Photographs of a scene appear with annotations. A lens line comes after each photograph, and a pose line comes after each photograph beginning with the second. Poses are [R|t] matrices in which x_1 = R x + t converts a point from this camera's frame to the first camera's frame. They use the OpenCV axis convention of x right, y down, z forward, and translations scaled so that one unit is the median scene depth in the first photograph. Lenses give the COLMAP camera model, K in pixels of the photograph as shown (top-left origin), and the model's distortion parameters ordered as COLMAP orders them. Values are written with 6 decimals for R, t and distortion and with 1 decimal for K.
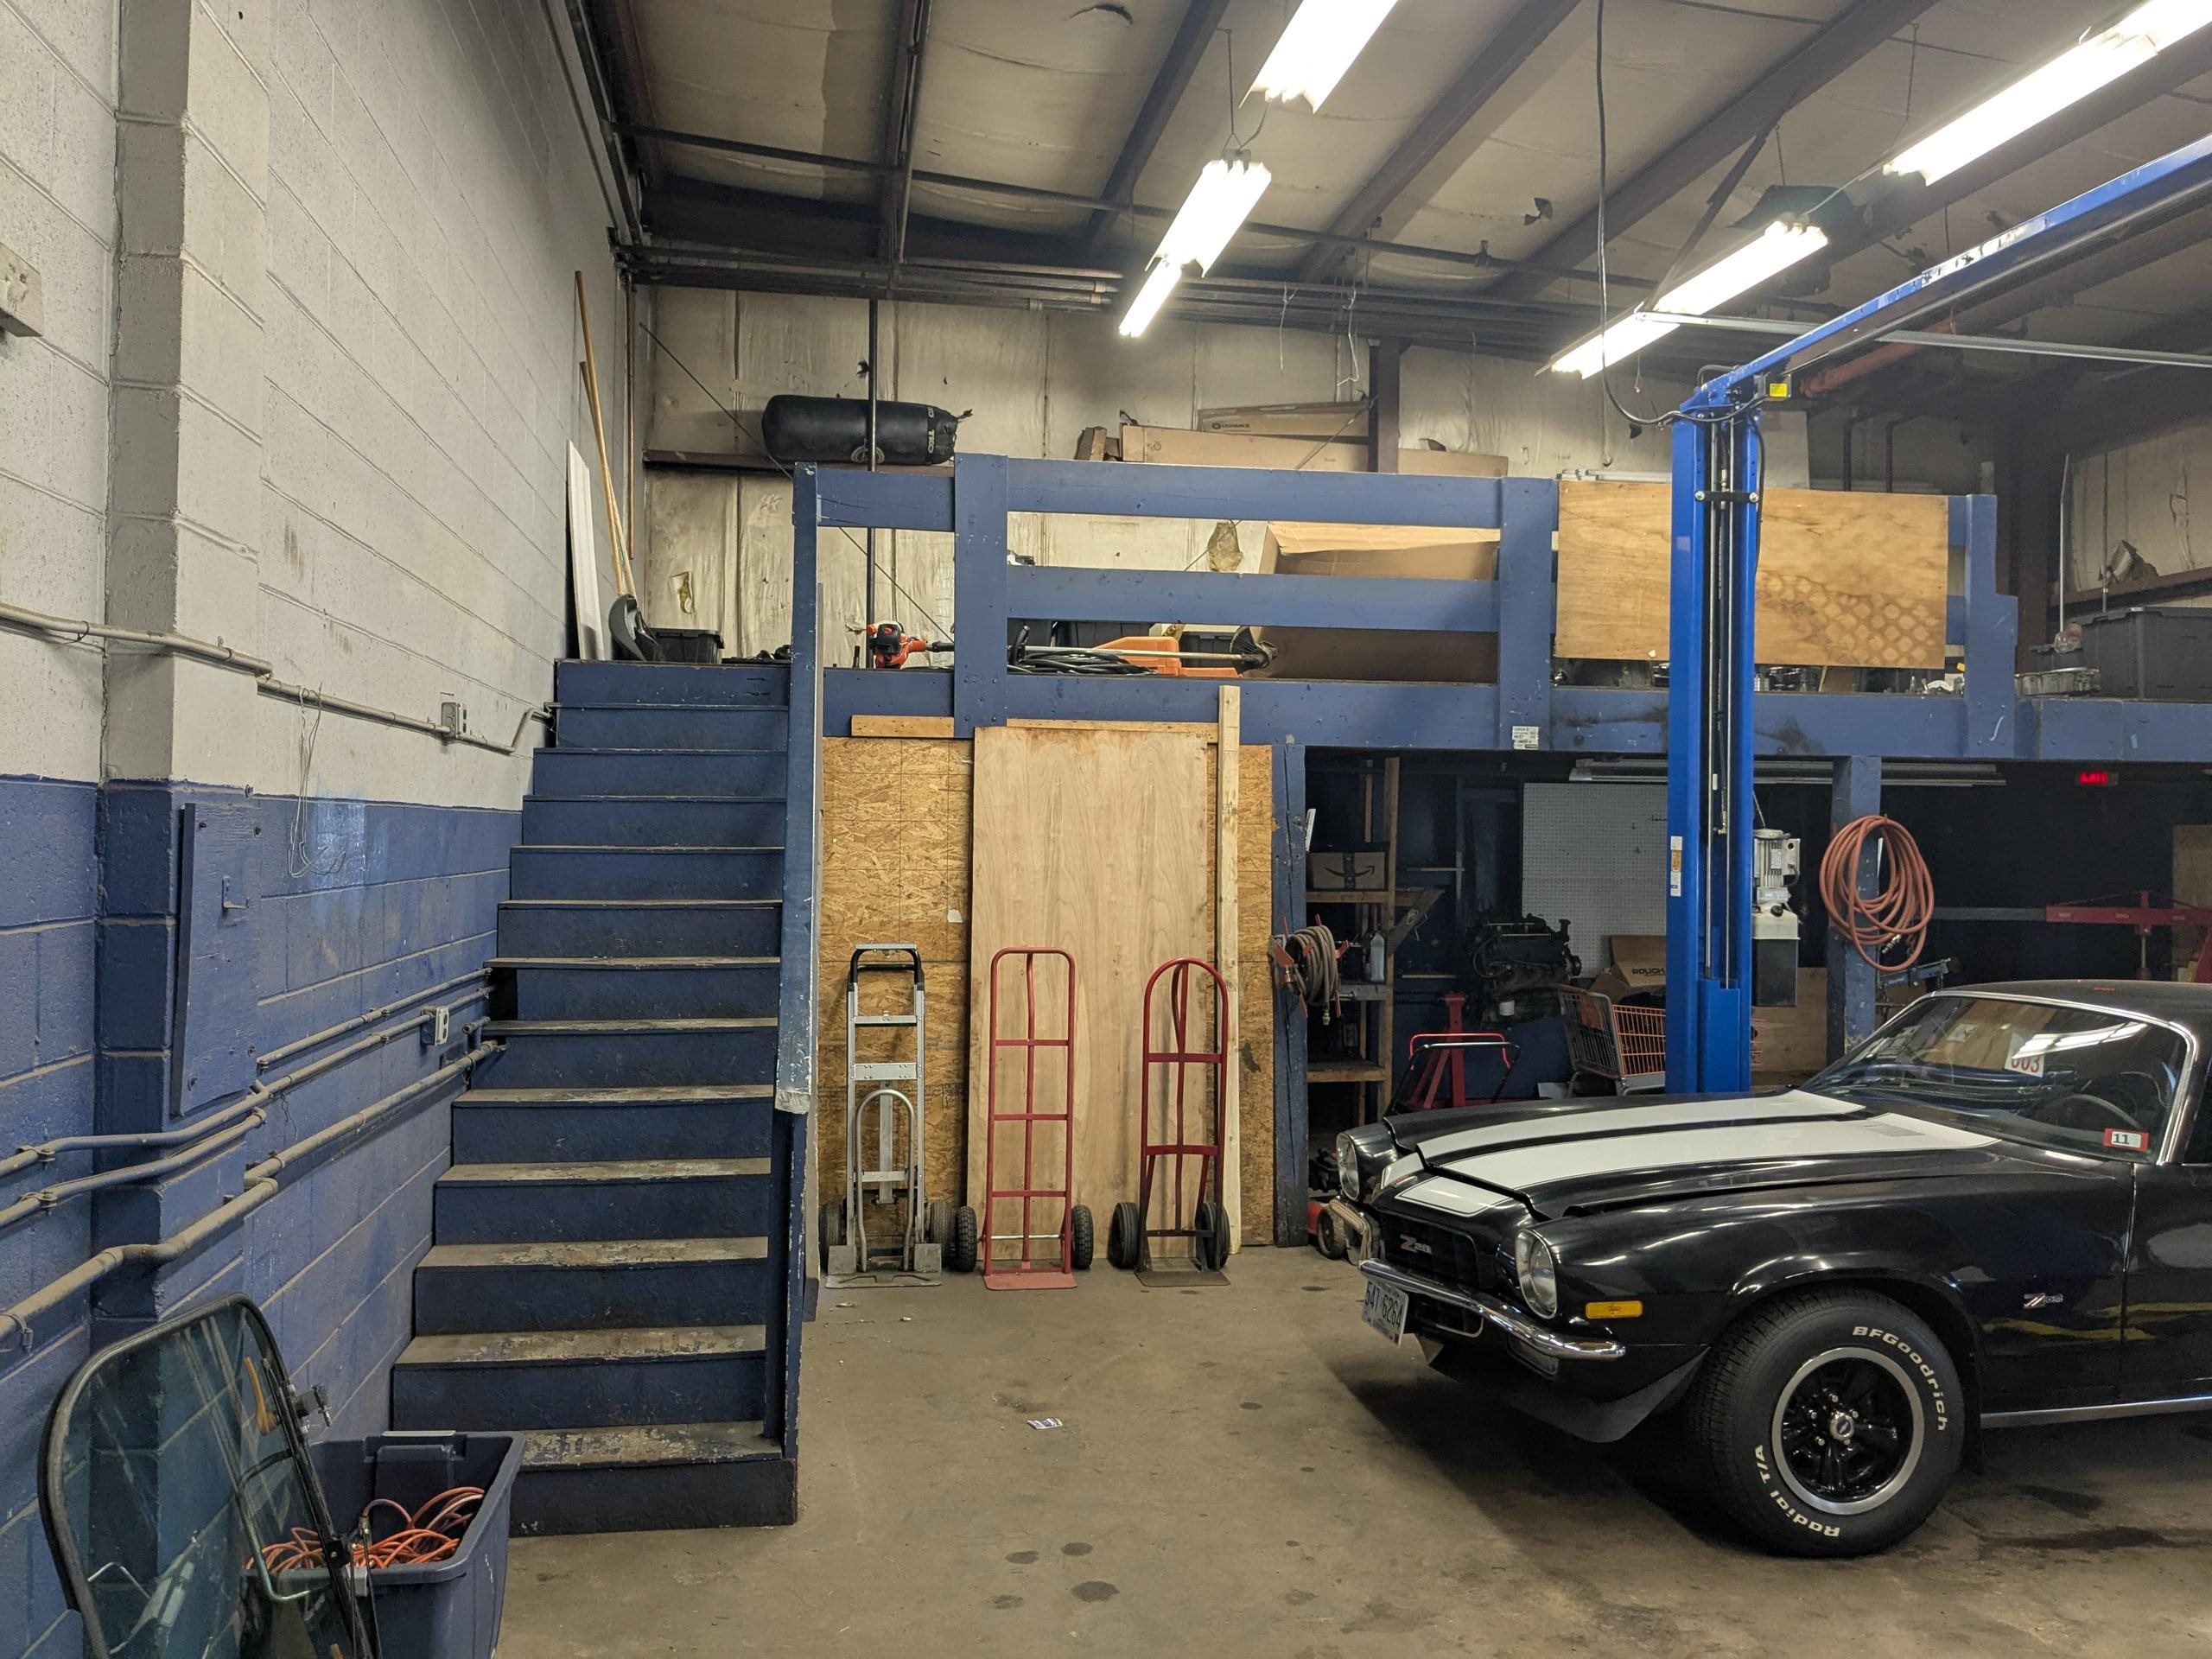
lens RADIAL K [[1742.8, 0, 1112.1], [0, 1742.8, 825.0], [0, 0, 1]] dist [0.030410, -0.059890]
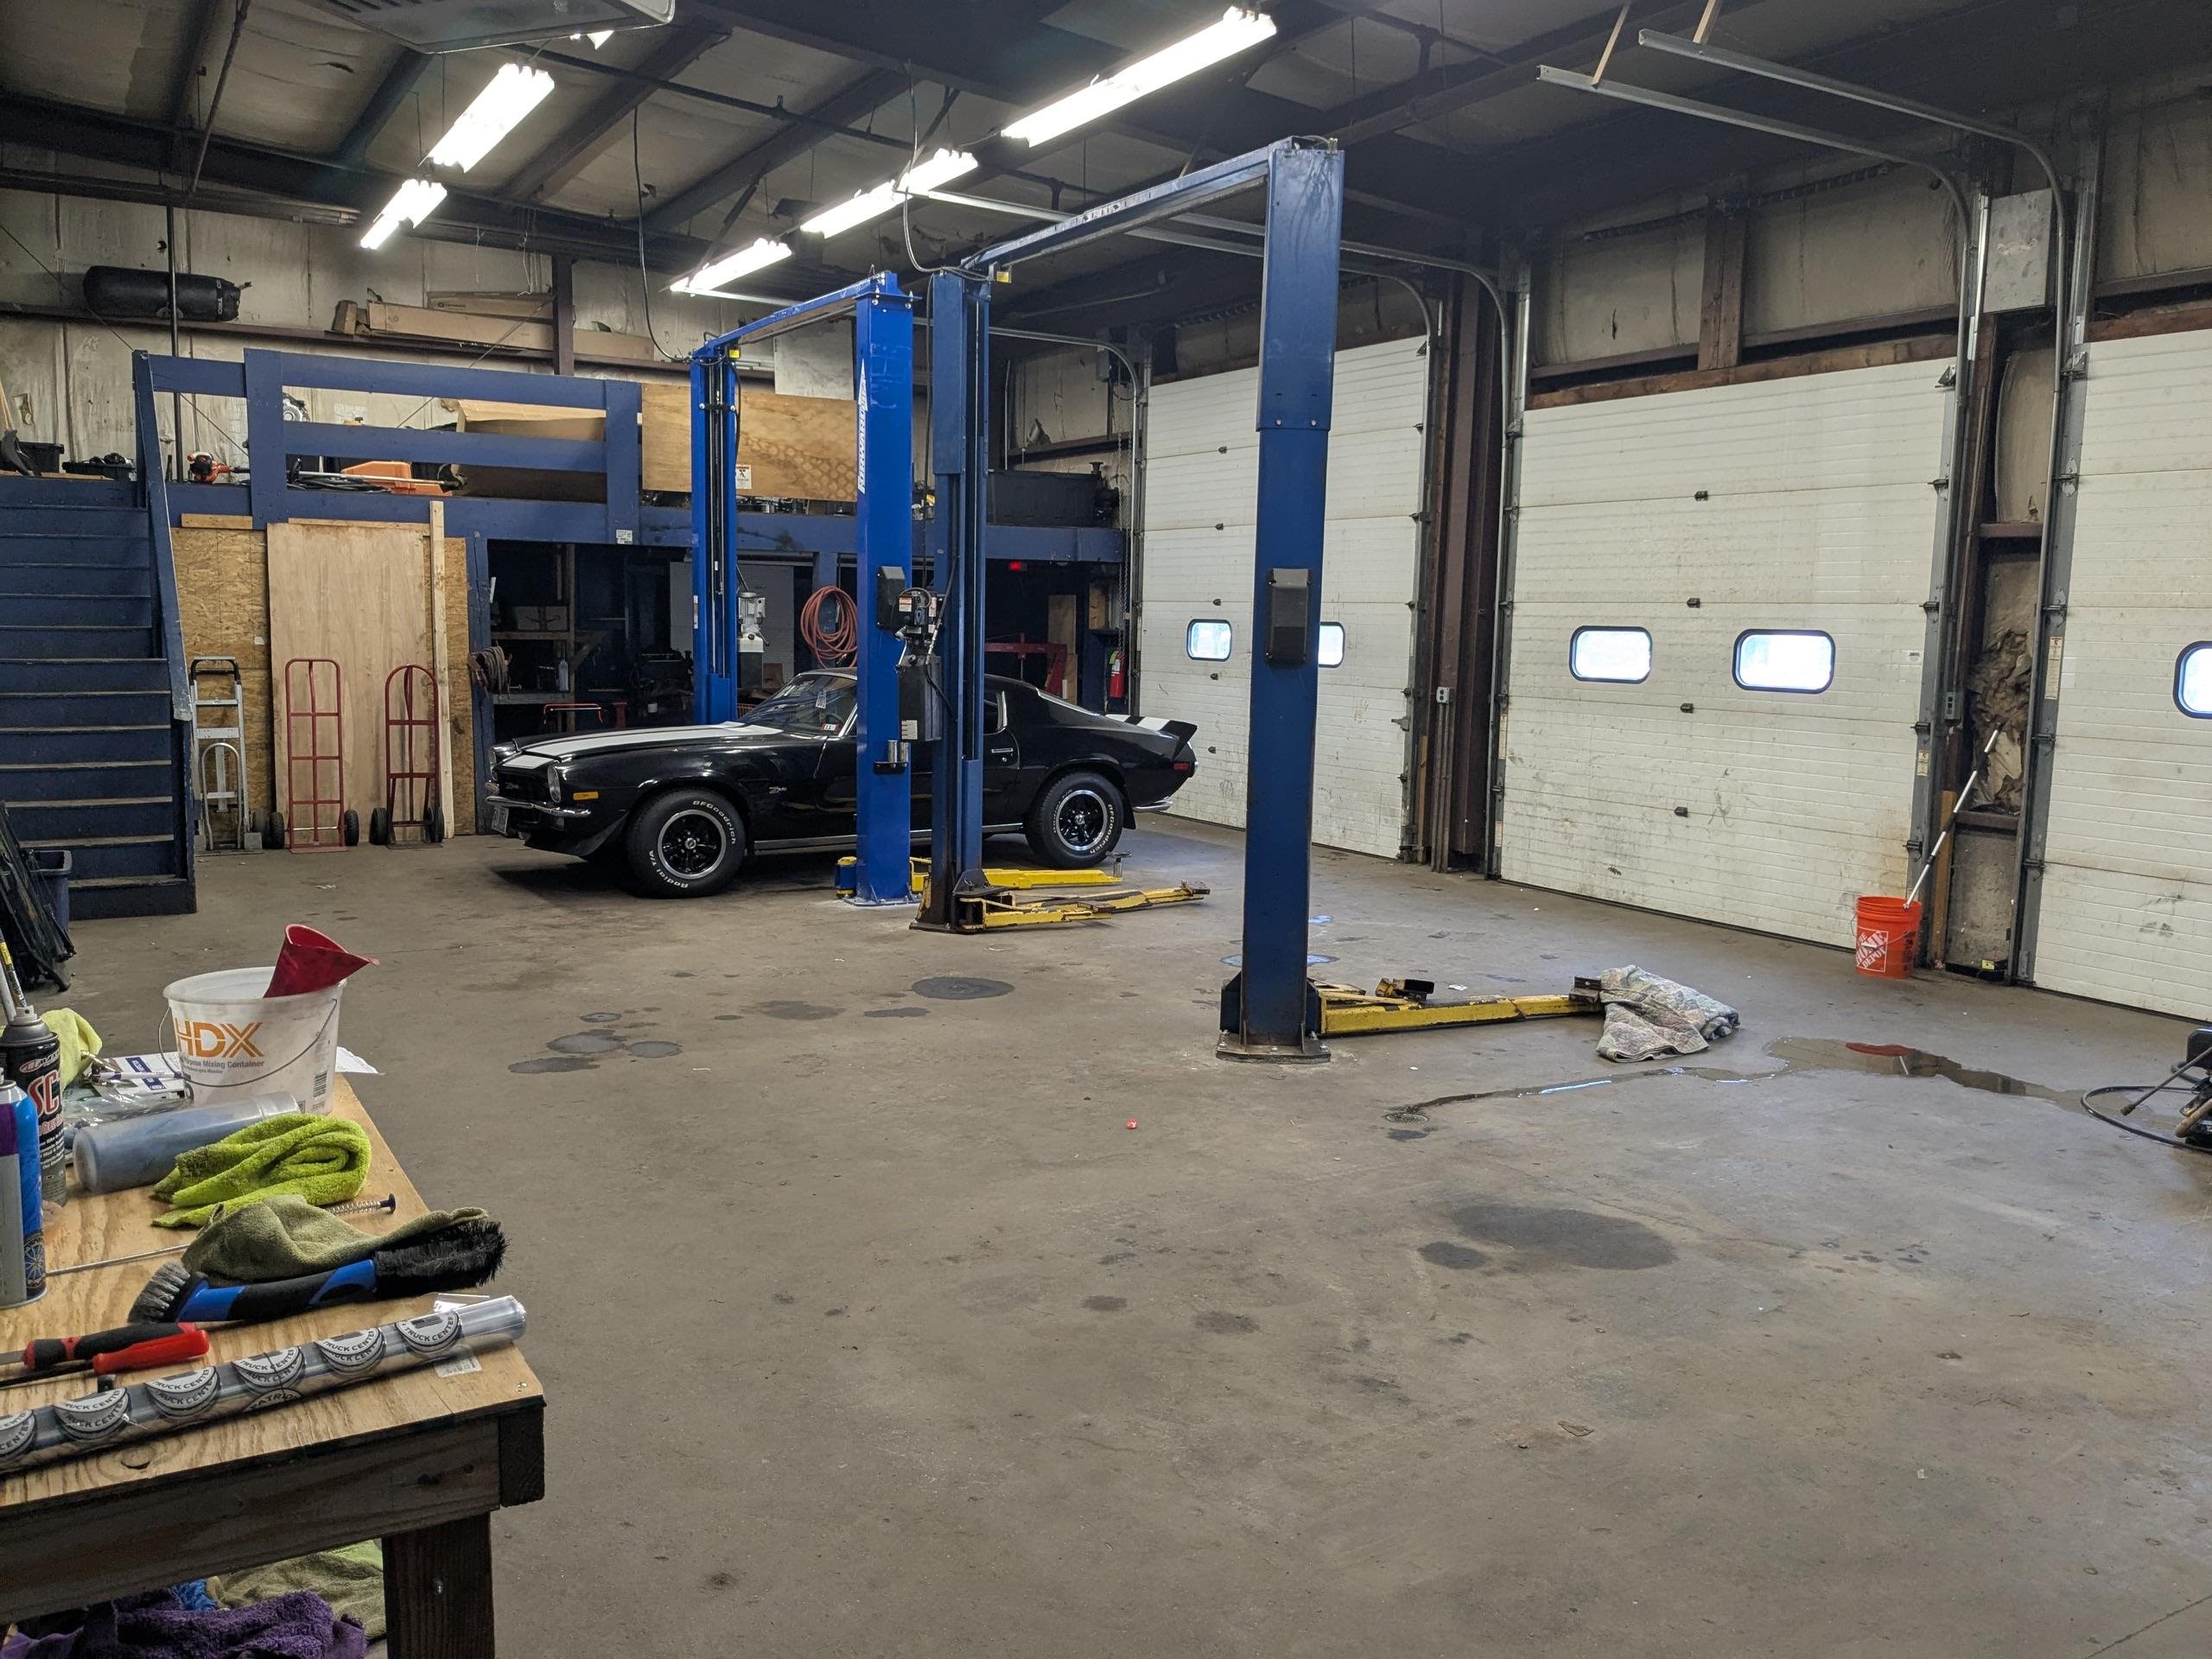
lens RADIAL K [[1742.8, 0, 1103.4], [0, 1742.8, 827.4], [0, 0, 1]] dist [0.030410, -0.059890]
pose [[0.933581, -0.036868, 0.356465, 0.054776], [-0.010605, 0.991416, 0.130314, 0.003972], [-0.358209, -0.125439, 0.925176, -0.786179]]
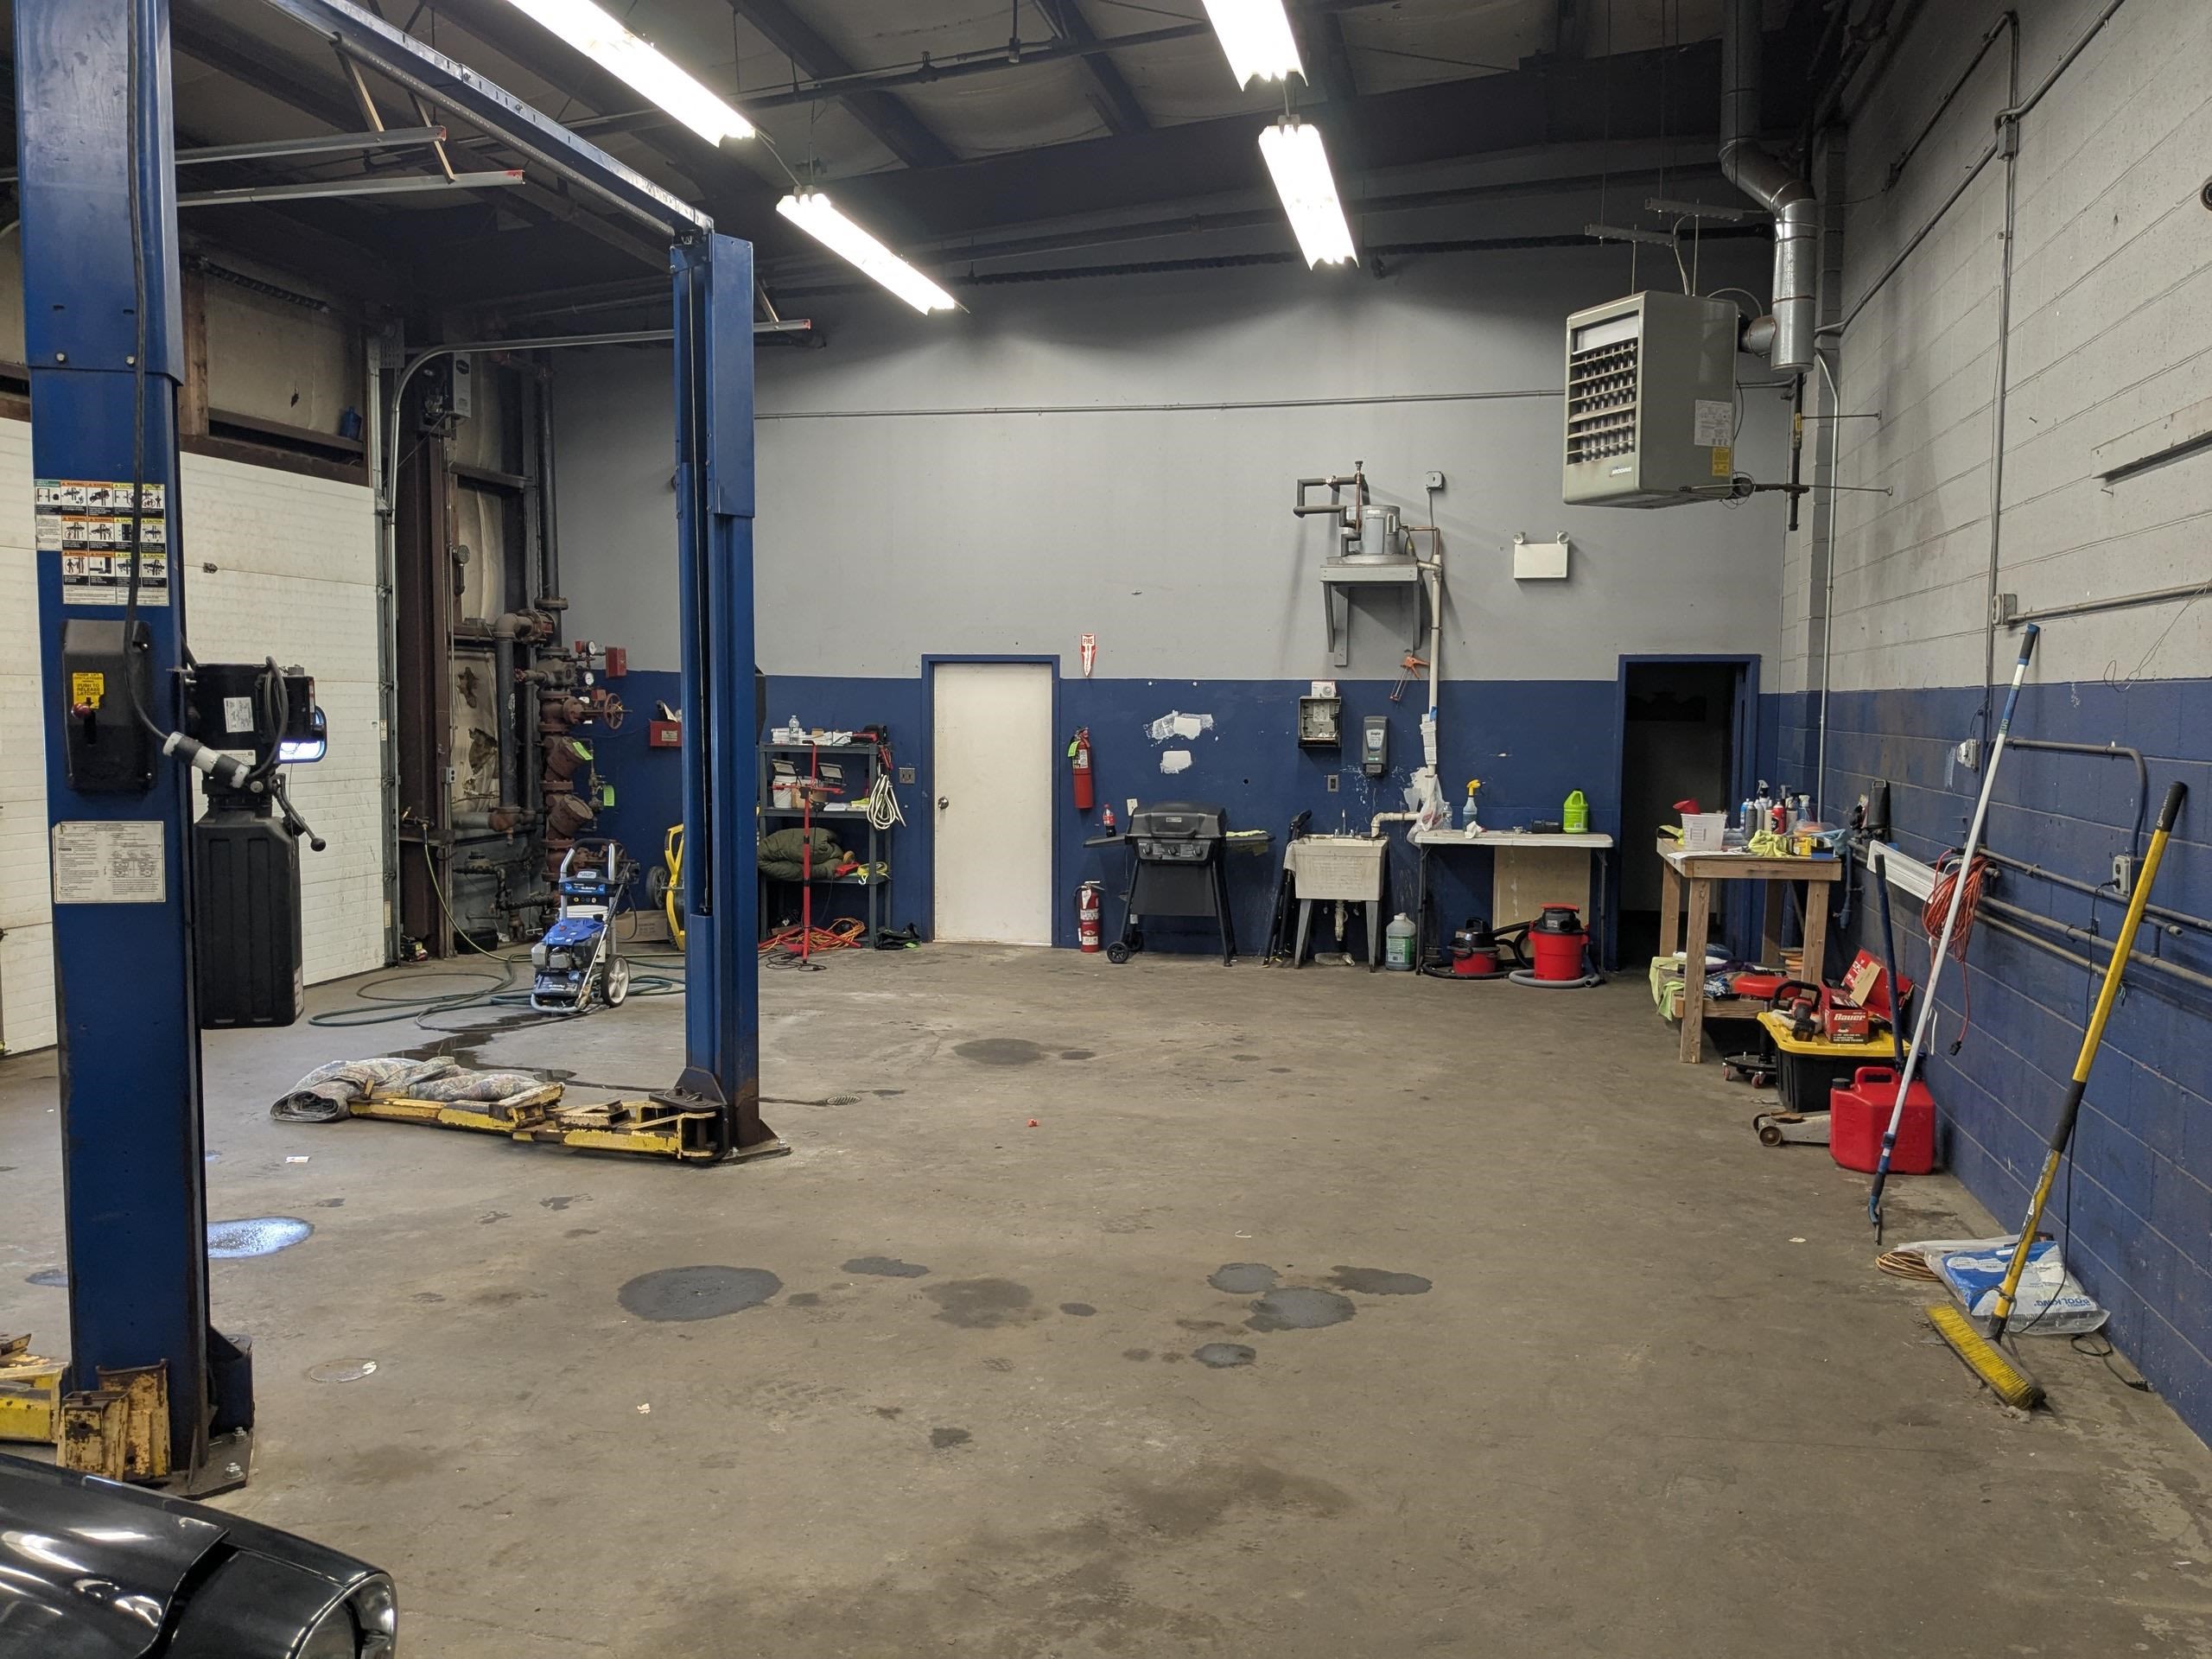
lens RADIAL K [[1742.8, 0, 1111.6], [0, 1742.8, 829.3], [0, 0, 1]] dist [0.030410, -0.059890]
pose [[-0.923696, -0.047105, 0.380219, -0.099325], [-0.018101, 0.996670, 0.079501, -0.000590], [-0.382697, 0.066552, -0.921474, 1.401186]]
